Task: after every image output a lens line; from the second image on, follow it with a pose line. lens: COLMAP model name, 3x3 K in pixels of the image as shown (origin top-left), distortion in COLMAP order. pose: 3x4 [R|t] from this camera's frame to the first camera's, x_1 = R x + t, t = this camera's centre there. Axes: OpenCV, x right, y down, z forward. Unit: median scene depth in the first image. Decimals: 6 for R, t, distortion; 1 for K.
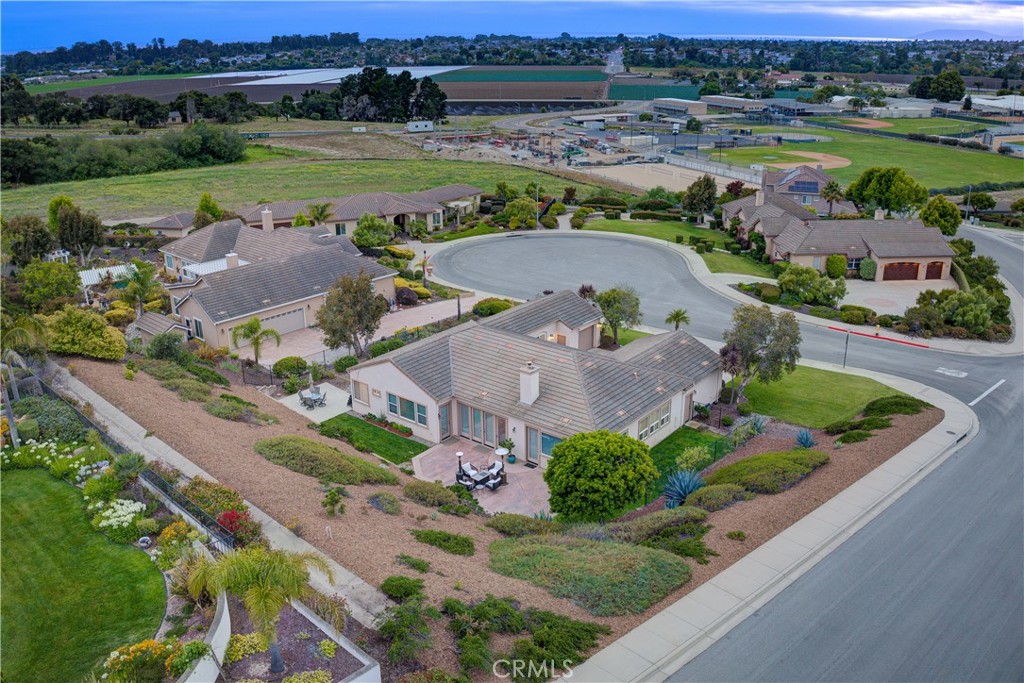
lens RADIAL K [[844.4, 0, 526.7], [0, 844.4, 325.5], [0, 0, 1]] dist [-0.090895, -0.038793]
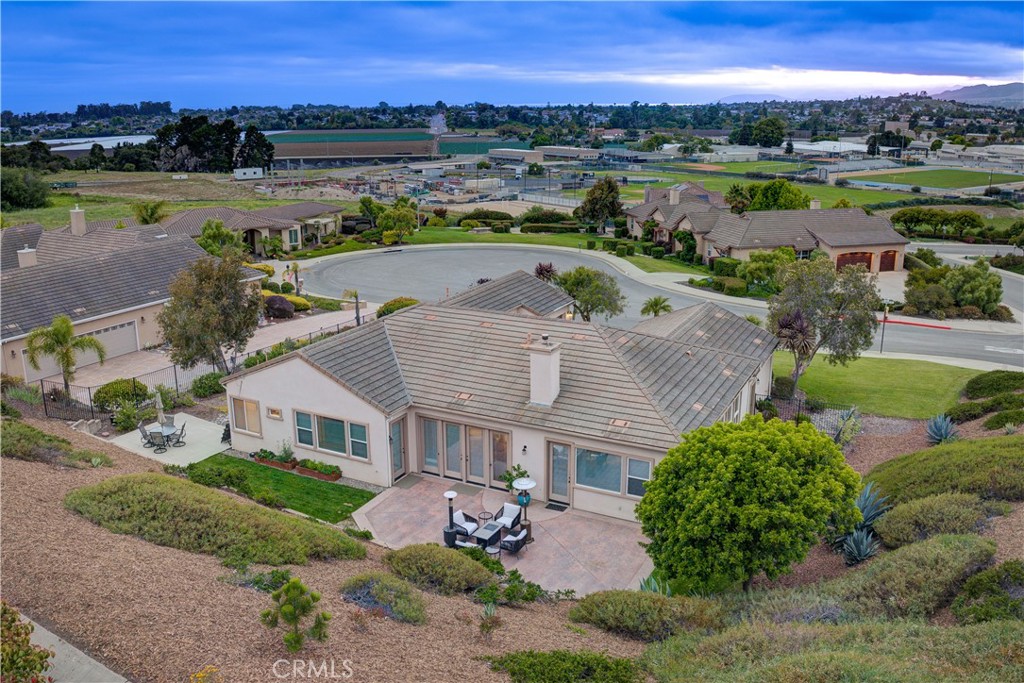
lens RADIAL K [[844.4, 0, 526.7], [0, 844.4, 325.5], [0, 0, 1]] dist [-0.090895, -0.038793]
pose [[0.978365, -0.049164, 0.200959, -0.053894], [0.064538, 0.995409, -0.070676, 0.032308], [-0.196562, 0.082117, 0.977047, 0.167547]]
